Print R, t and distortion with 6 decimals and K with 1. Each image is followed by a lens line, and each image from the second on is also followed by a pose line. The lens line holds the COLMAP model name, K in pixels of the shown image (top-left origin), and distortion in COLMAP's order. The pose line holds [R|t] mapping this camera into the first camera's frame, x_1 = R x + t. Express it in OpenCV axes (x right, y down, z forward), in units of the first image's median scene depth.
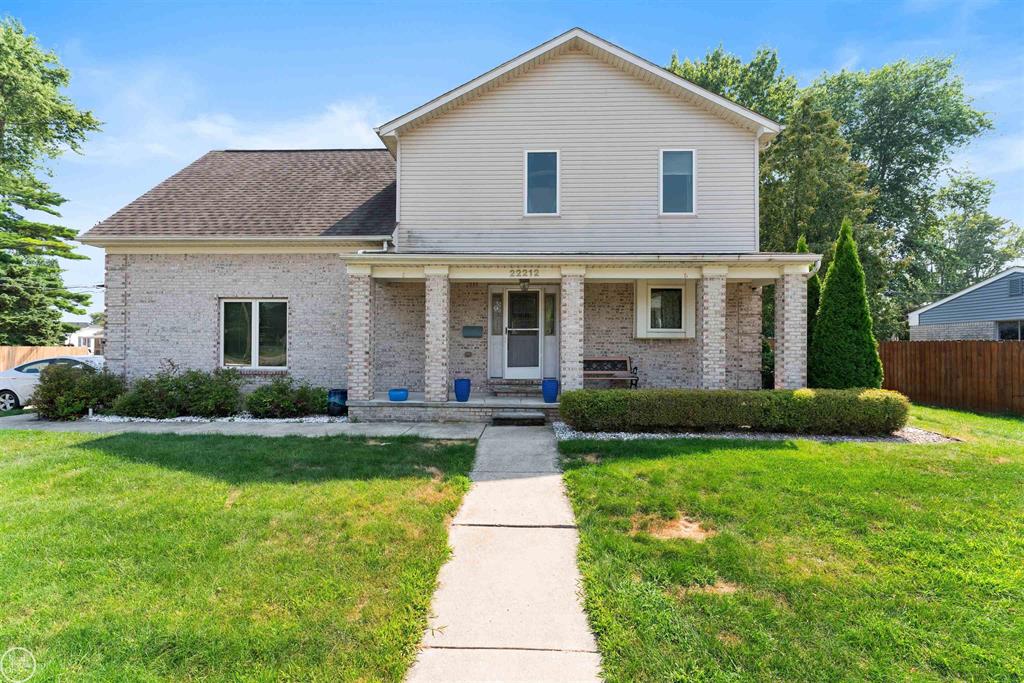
lens RADIAL K [[415.1, 0, 512.0], [0, 415.1, 341.5], [0, 0, 1]] dist [-0.000733, -0.000146]
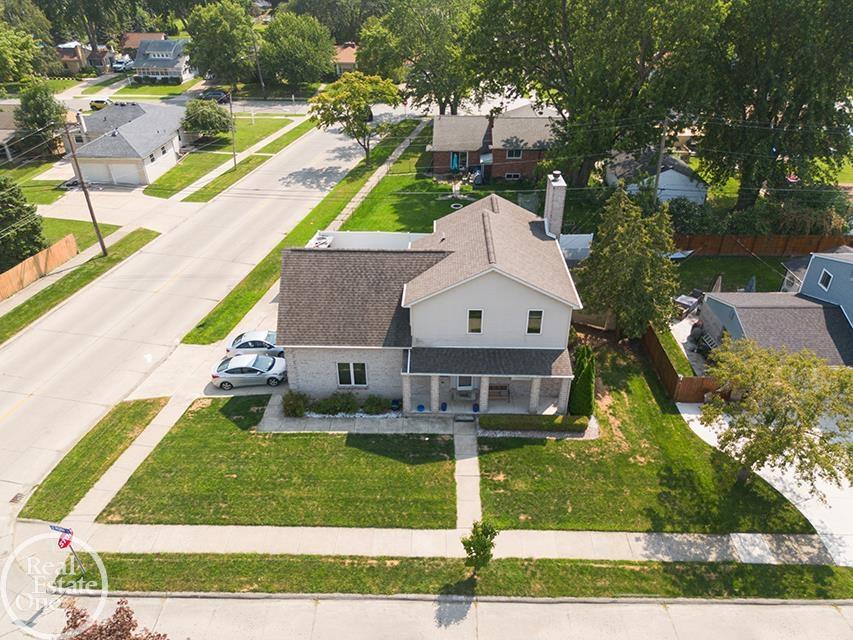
lens RADIAL K [[601.5, 0, 426.5], [0, 601.5, 320.0], [0, 0, 1]] dist [0.001373, 0.000076]
pose [[0.999786, -0.019482, 0.006920, -0.223370], [0.012477, 0.835435, 0.549447, -2.260937], [-0.016485, -0.549244, 0.835500, -1.779627]]
